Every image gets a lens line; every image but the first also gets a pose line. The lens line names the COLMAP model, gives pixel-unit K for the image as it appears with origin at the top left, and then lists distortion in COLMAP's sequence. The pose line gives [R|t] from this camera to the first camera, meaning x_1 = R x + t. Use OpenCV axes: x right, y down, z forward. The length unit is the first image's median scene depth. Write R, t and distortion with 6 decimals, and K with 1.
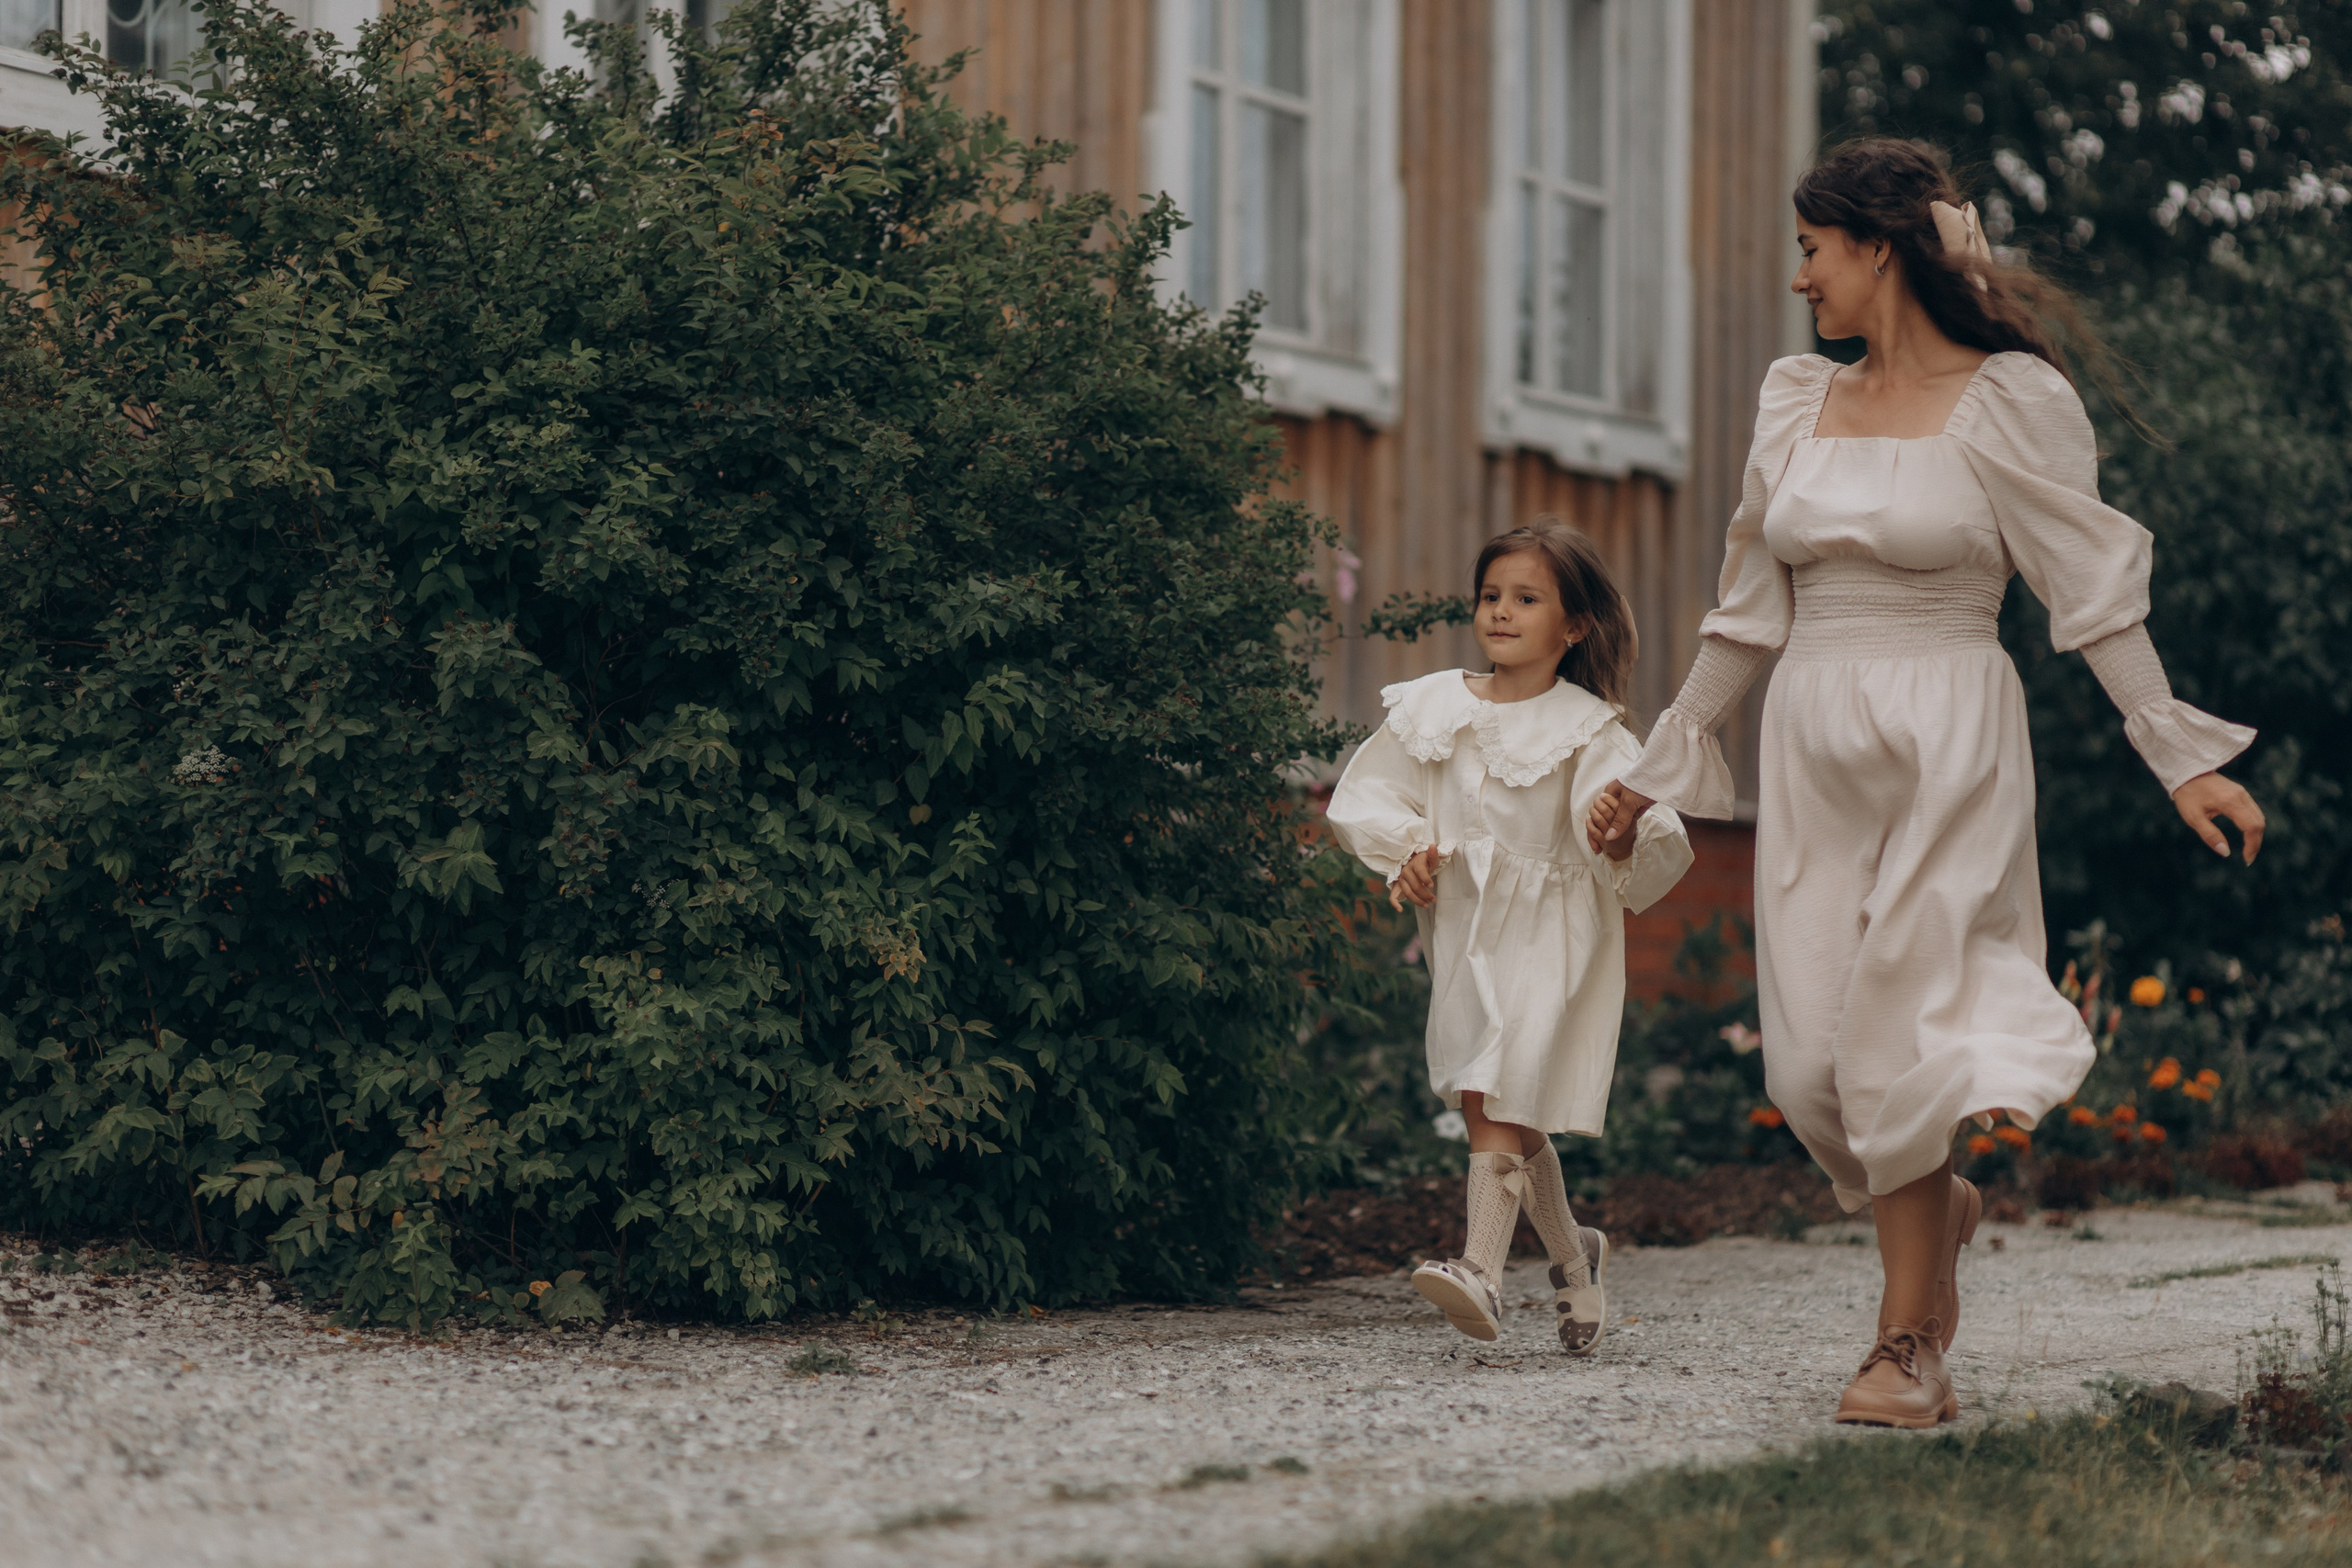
lens RADIAL K [[5770.0, 0, 1176.0], [0, 5770.0, 784.0], [0, 0, 1]] dist [0.165962, -0.514955]
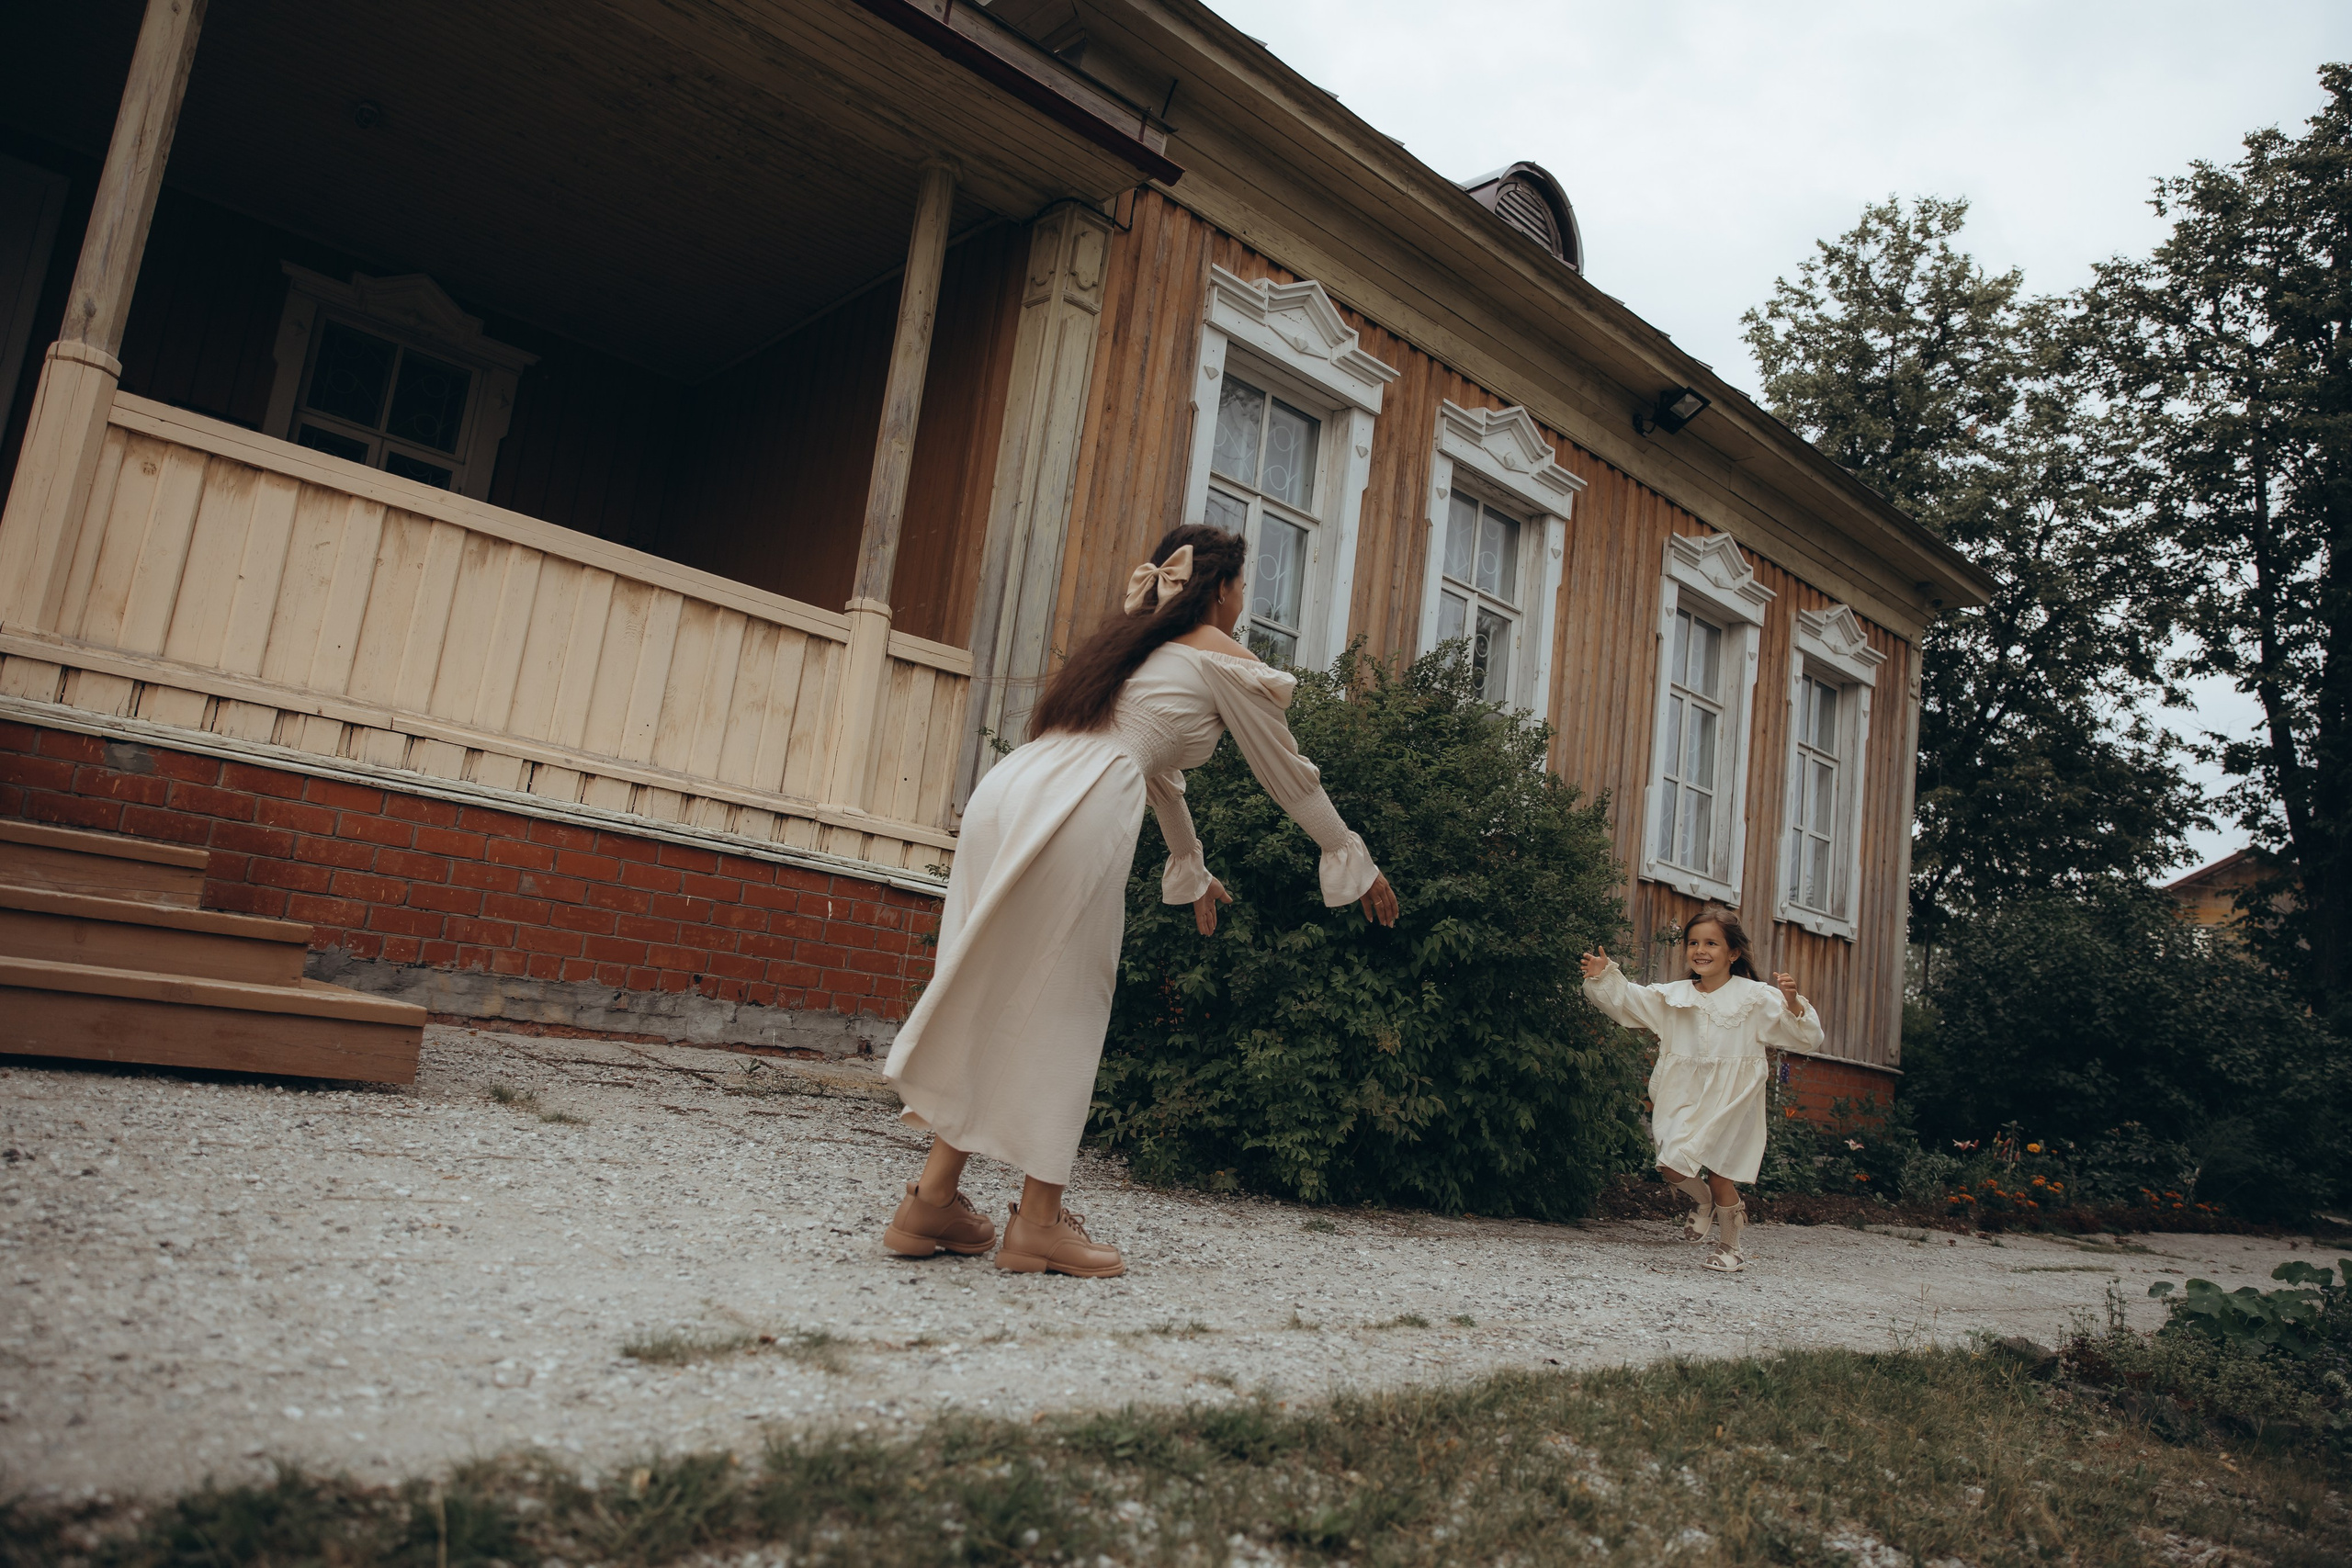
lens RADIAL K [[1677.6, 0, 1176.0], [0, 1677.6, 784.0], [0, 0, 1]] dist [0.003949, 0.007200]
pose [[0.948605, 0.053144, -0.311968, 0.047521], [-0.098045, 0.986648, -0.130053, 0.016368], [0.300891, 0.153956, 0.941150, 0.248298]]
